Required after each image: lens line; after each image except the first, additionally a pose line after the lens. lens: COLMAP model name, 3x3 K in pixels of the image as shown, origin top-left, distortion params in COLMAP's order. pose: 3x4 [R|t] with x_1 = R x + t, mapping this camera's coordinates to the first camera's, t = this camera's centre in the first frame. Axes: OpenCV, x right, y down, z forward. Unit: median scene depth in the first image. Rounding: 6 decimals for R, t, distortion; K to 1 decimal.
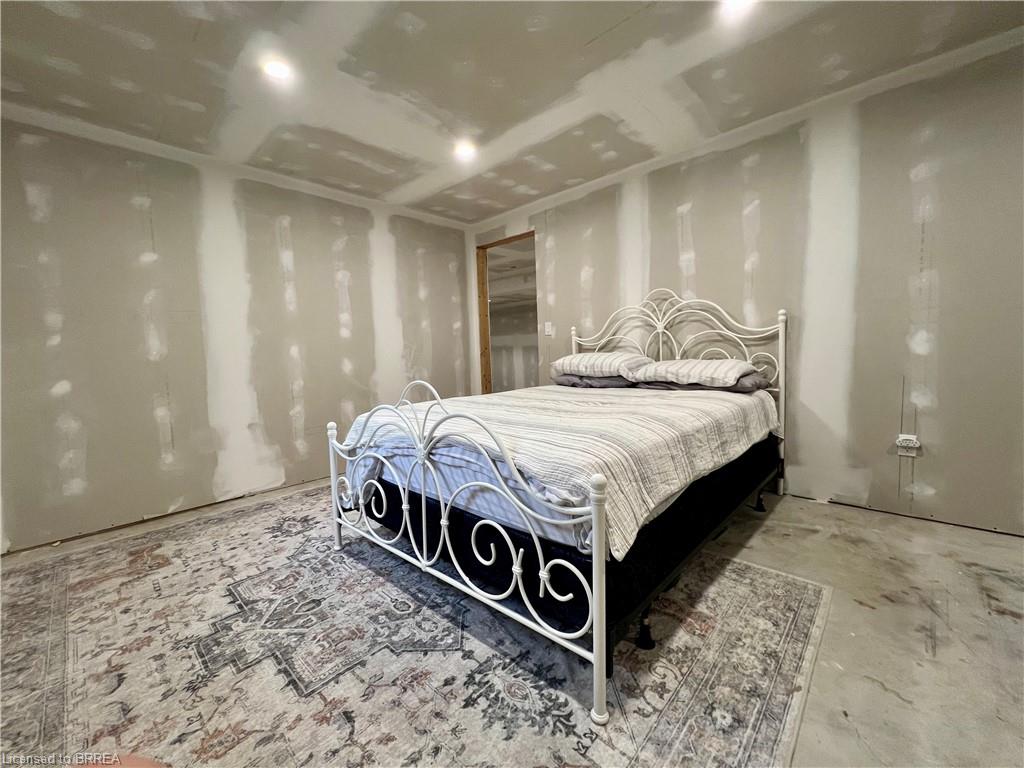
lens RADIAL K [[412.9, 0, 512.6], [0, 412.9, 383.3], [0, 0, 1]] dist [-0.002017, 0.000279]
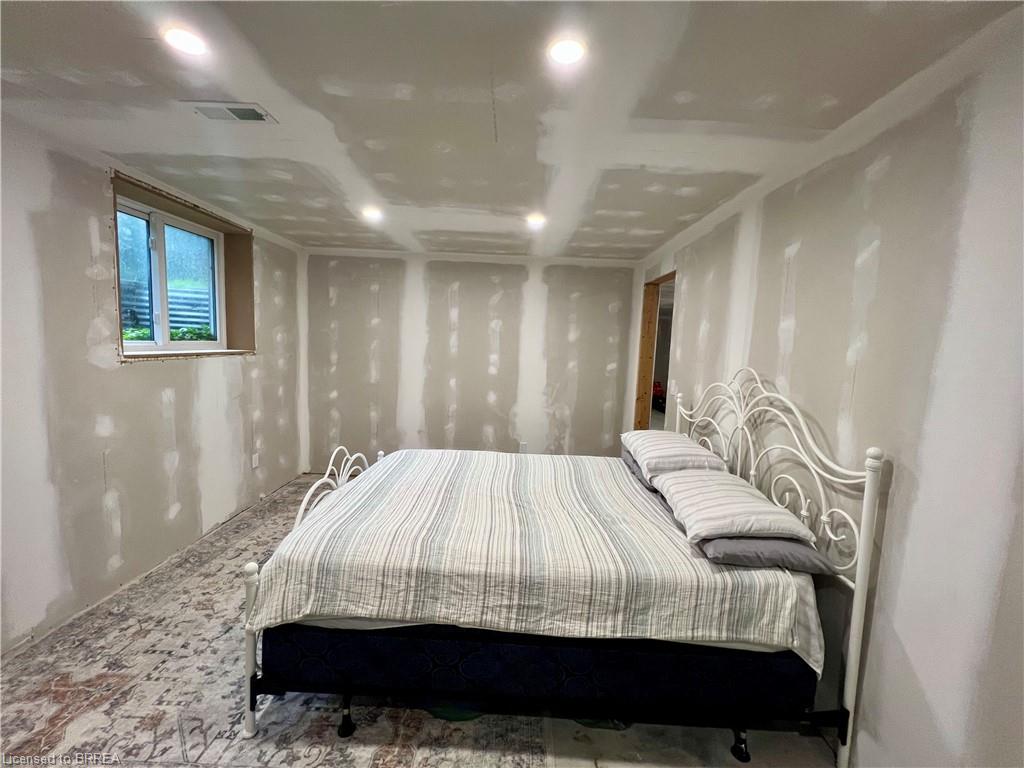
lens RADIAL K [[412.9, 0, 509.0], [0, 412.9, 382.4], [0, 0, 1]] dist [-0.002017, 0.000279]
pose [[0.669328, 0.133620, -0.730853, 0.615521], [-0.122220, 0.990096, 0.069085, -0.207623], [0.732846, 0.043085, 0.679029, 0.242107]]
